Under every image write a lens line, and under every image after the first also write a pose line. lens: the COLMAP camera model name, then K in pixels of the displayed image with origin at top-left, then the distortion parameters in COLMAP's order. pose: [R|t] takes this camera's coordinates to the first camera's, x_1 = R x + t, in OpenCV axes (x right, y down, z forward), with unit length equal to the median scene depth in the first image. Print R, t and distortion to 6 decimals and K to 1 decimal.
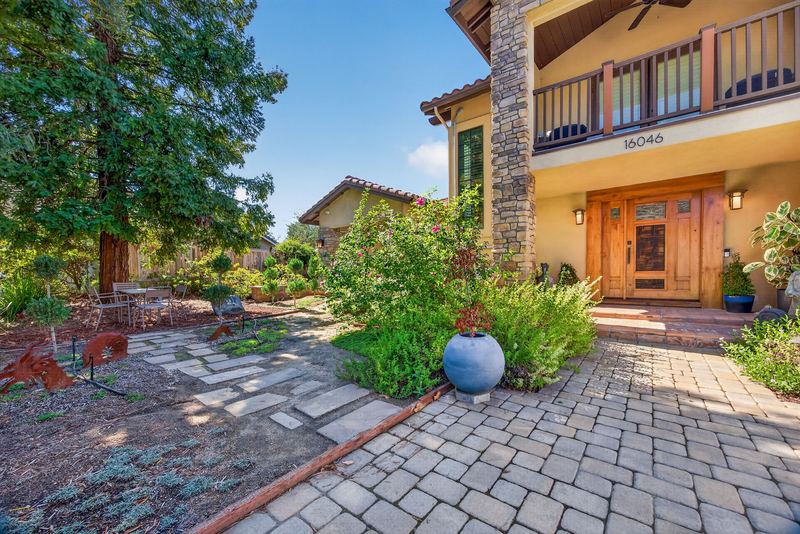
lens RADIAL K [[319.2, 0, 399.4], [0, 319.2, 273.6], [0, 0, 1]] dist [-0.028220, 0.009955]
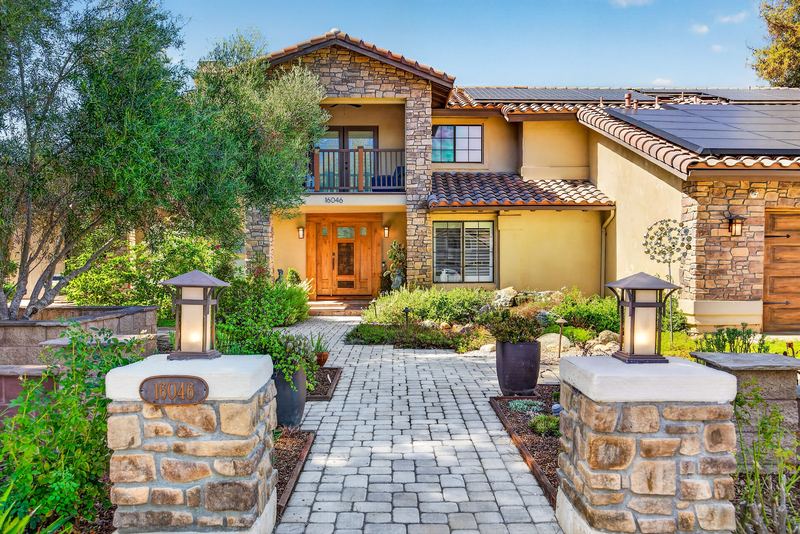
lens RADIAL K [[643.1, 0, 400.8], [0, 643.1, 287.4], [0, 0, 1]] dist [-0.003906, -0.000754]
pose [[0.776437, -0.010153, 0.630113, -0.906004], [0.001094, 0.999890, 0.014763, 0.004999], [-0.630194, -0.010773, 0.776363, -1.523065]]
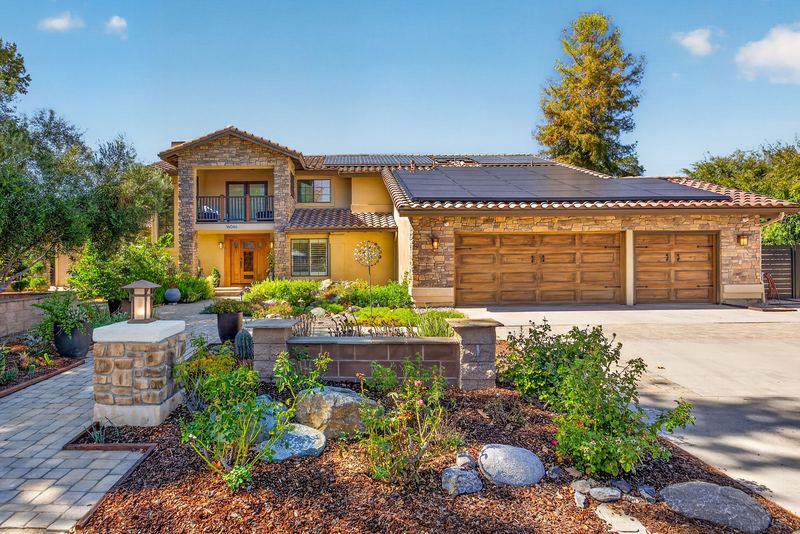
lens RADIAL K [[416.8, 0, 342.1], [0, 416.8, 261.7], [0, 0, 1]] dist [-0.012217, 0.001076]
pose [[0.792319, 0.008285, 0.610051, -0.575895], [0.005061, 0.999784, -0.020151, -0.014593], [-0.610087, 0.019053, 0.792106, -2.016470]]
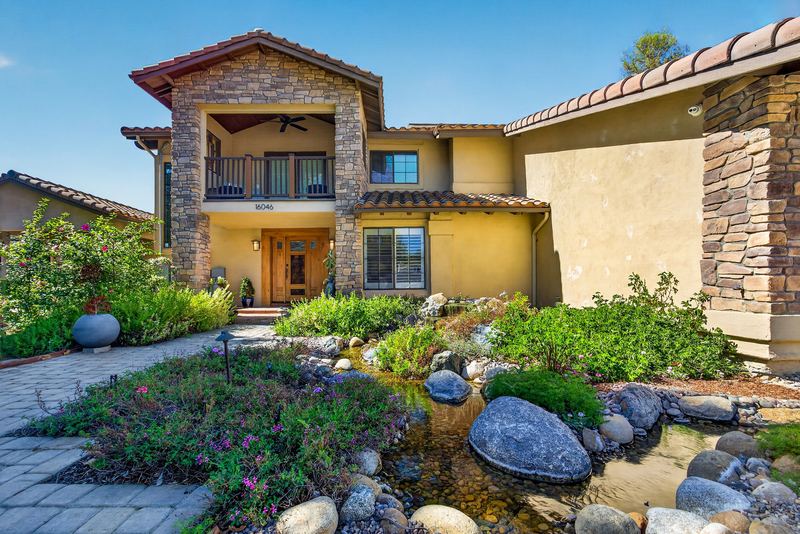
lens RADIAL K [[319.4, 0, 398.3], [0, 319.4, 281.2], [0, 0, 1]] dist [-0.012080, 0.000122]
pose [[0.772488, 0.016659, 0.634811, 0.182813], [0.003634, 0.999524, -0.030652, 0.032489], [-0.635019, 0.025985, 0.772059, -0.616281]]
